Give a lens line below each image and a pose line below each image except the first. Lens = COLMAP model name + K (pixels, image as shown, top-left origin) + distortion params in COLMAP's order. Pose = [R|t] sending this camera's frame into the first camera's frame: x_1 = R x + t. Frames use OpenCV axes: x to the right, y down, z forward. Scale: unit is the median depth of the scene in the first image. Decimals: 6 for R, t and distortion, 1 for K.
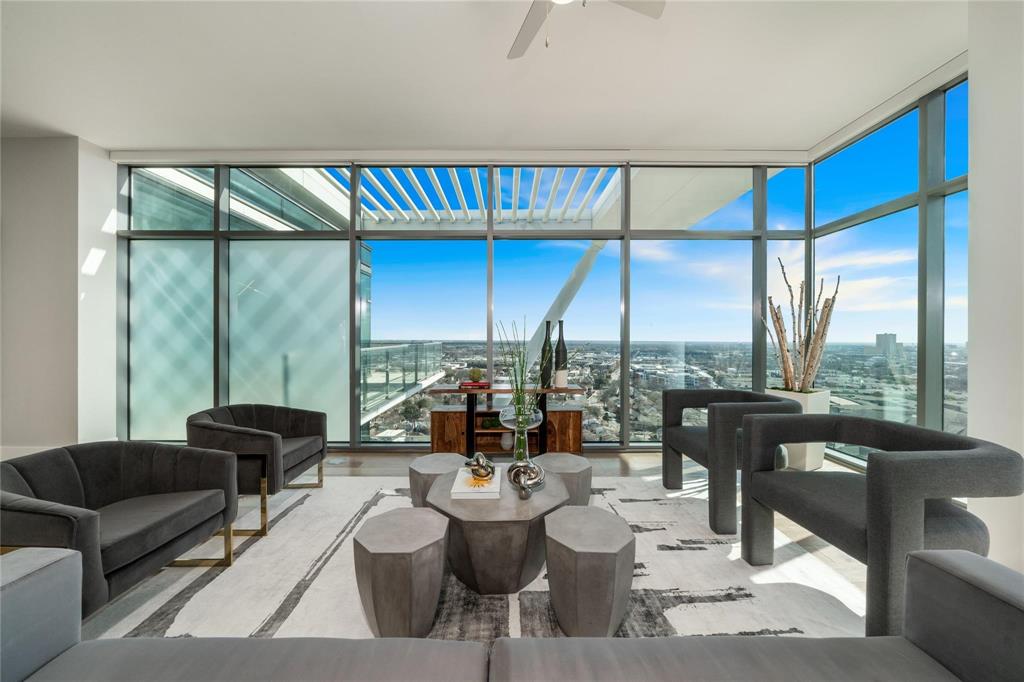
lens RADIAL K [[359.1, 0, 511.7], [0, 359.1, 337.3], [0, 0, 1]] dist [-0.005073, 0.000360]
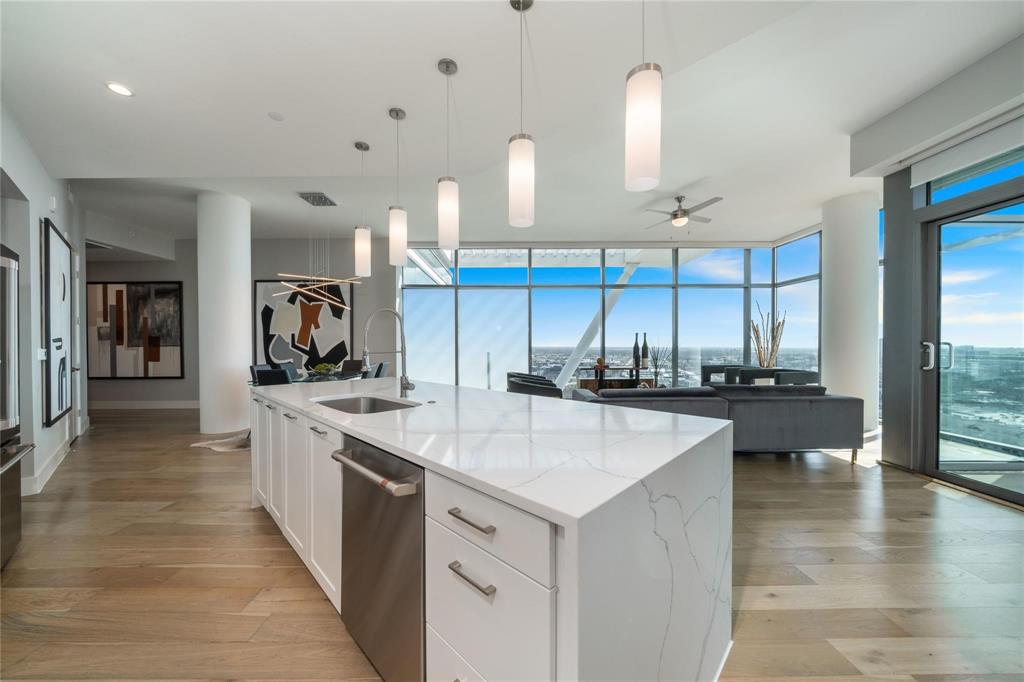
lens RADIAL K [[359.1, 0, 502.6], [0, 359.1, 346.5], [0, 0, 1]] dist [-0.005073, 0.000360]
pose [[0.999883, -0.000477, 0.015262, -0.600058], [0.000317, 0.999945, 0.010466, 0.005924], [-0.015267, -0.010460, 0.999829, -0.834715]]
